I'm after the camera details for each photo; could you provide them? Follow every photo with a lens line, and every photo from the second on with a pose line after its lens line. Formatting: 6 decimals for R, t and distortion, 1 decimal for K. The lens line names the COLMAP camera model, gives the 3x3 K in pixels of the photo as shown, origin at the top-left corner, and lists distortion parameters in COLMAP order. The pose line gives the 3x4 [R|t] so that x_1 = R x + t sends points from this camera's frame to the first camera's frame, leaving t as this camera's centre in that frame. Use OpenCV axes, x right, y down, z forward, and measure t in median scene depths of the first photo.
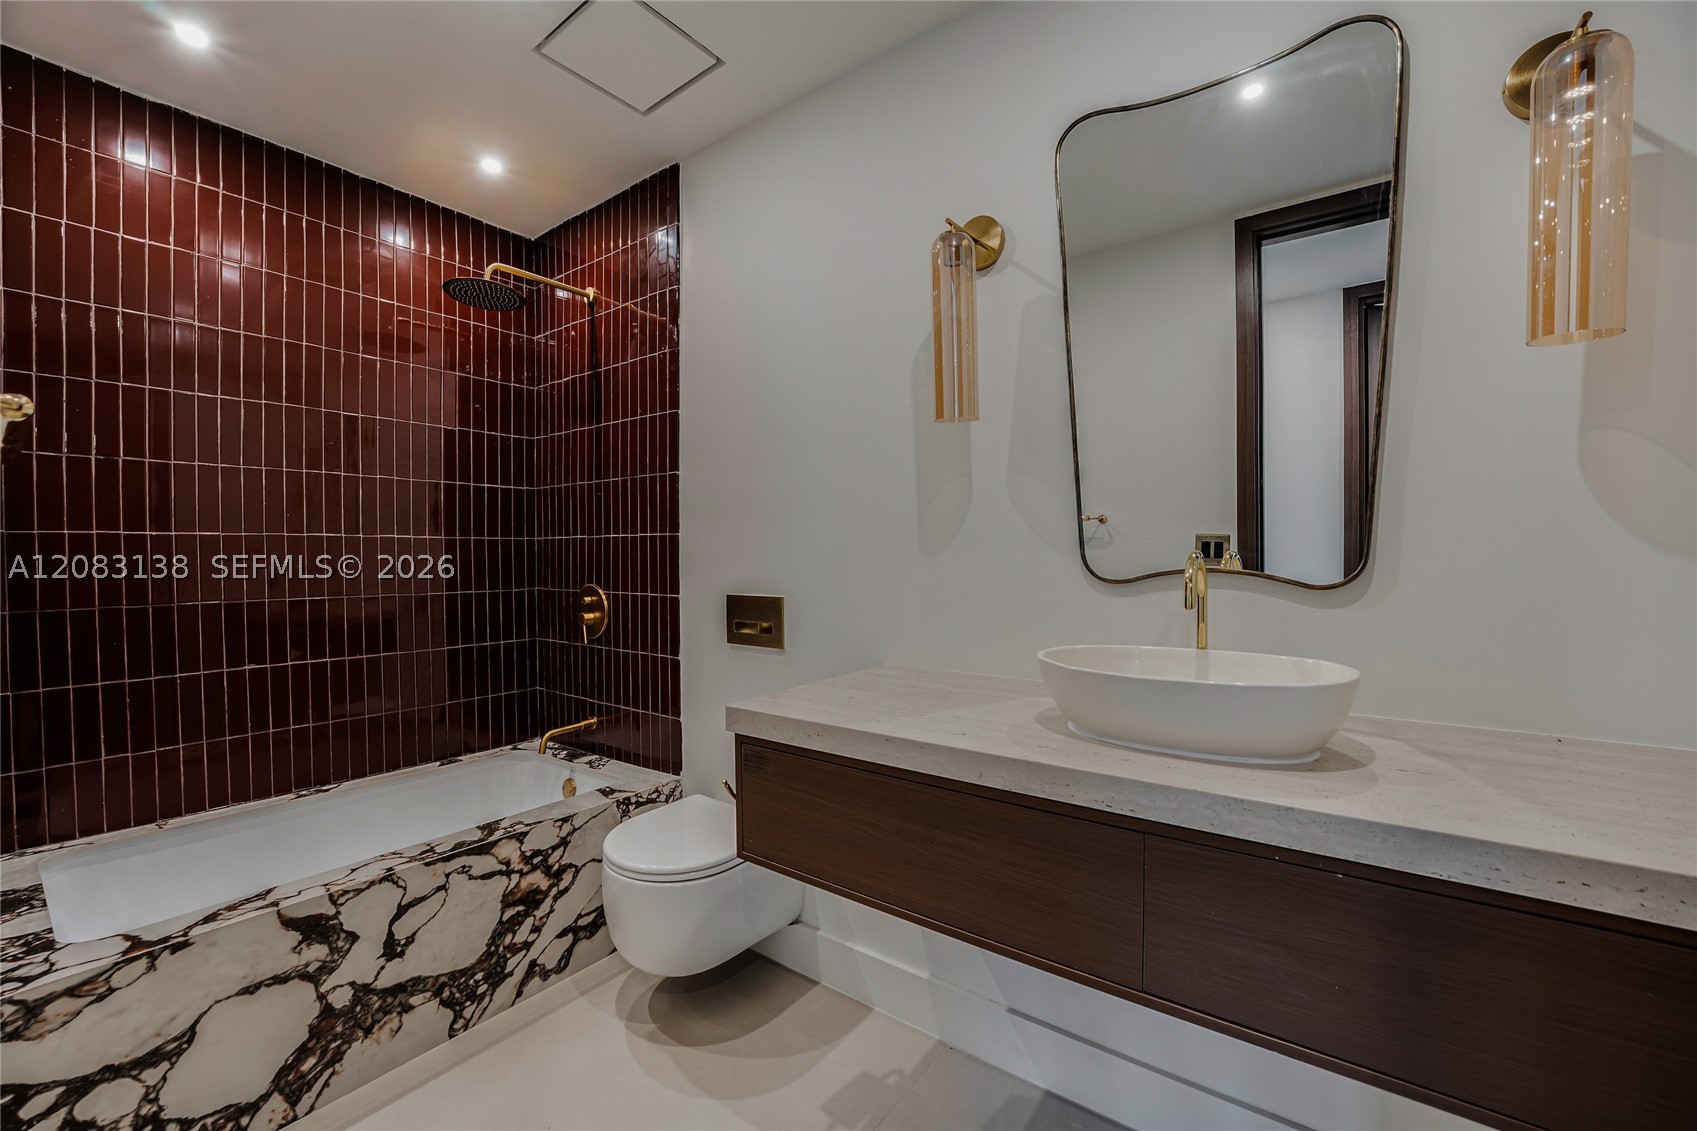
lens RADIAL K [[682.7, 0, 846.1], [0, 682.7, 560.2], [0, 0, 1]] dist [0.001593, 0.002884]
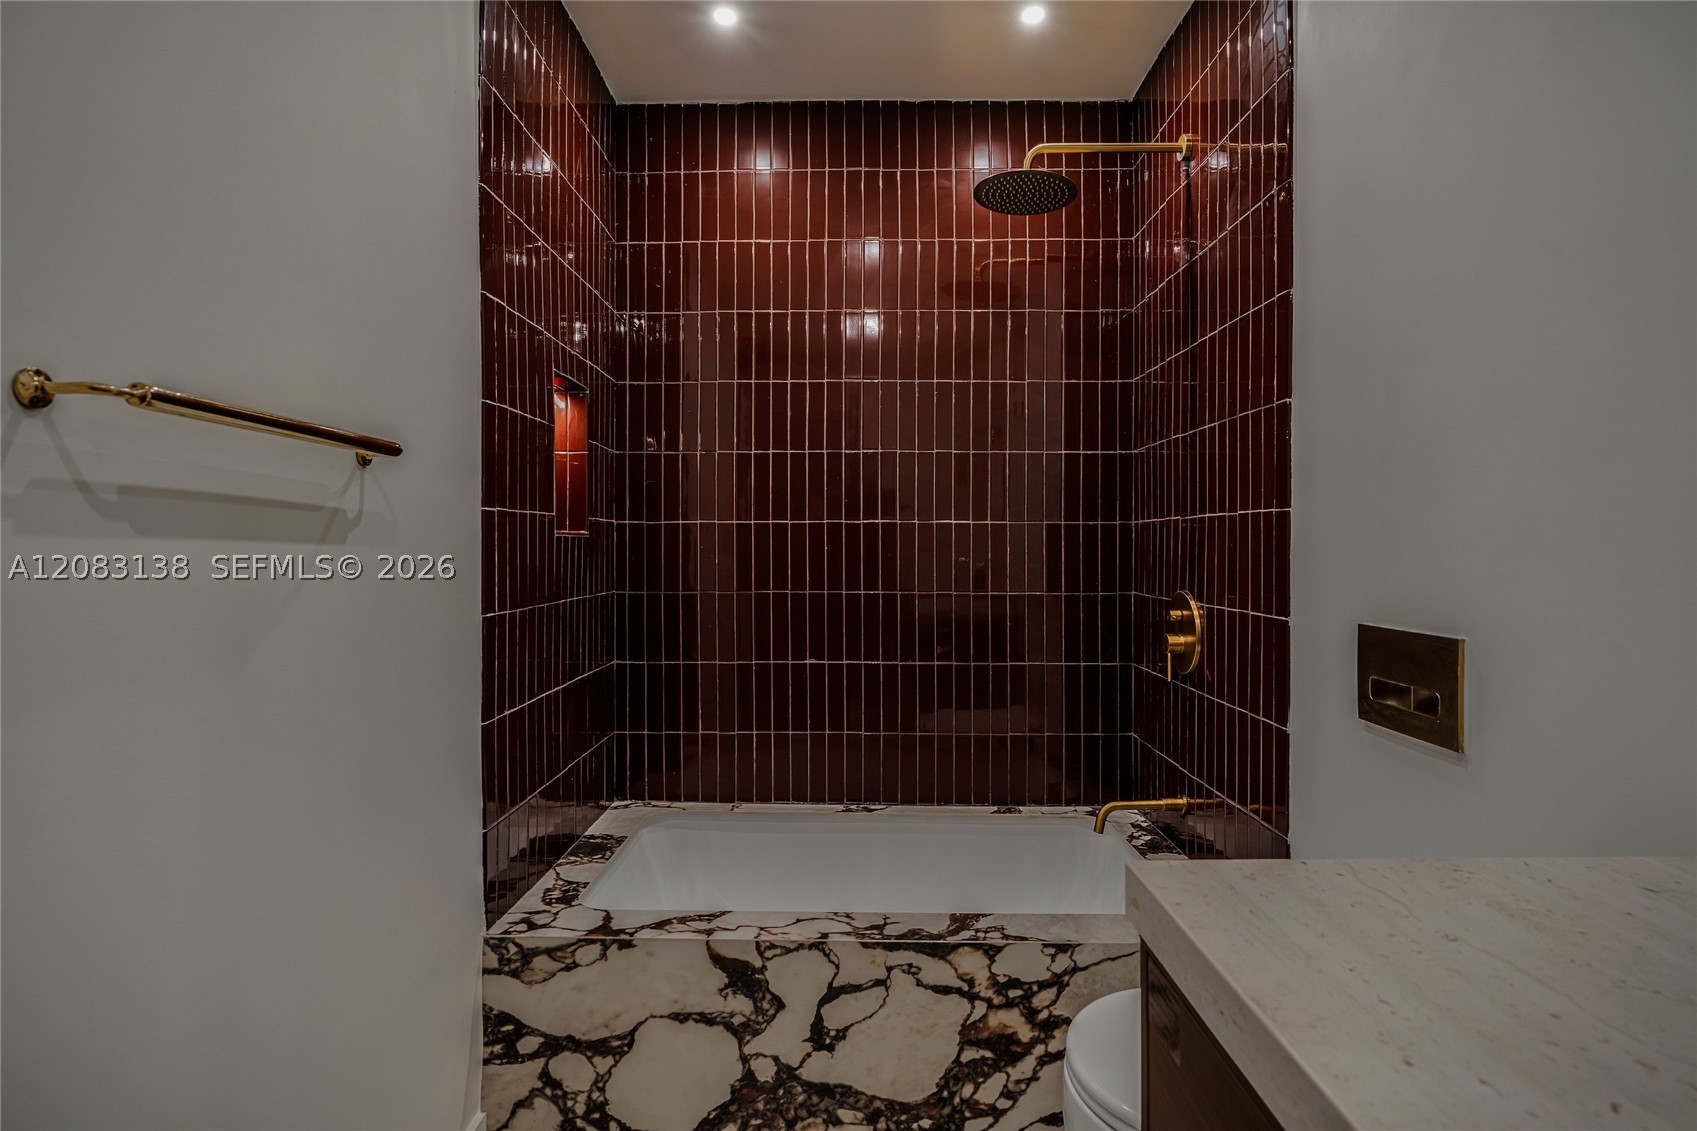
lens RADIAL K [[877.2, 0, 848.7], [0, 877.2, 551.8], [0, 0, 1]] dist [0.007329, -0.000910]
pose [[0.600142, 0.012305, -0.799799, 0.143762], [-0.011898, 0.999908, 0.006456, -0.004897], [0.799805, 0.005641, 0.600234, 0.339495]]
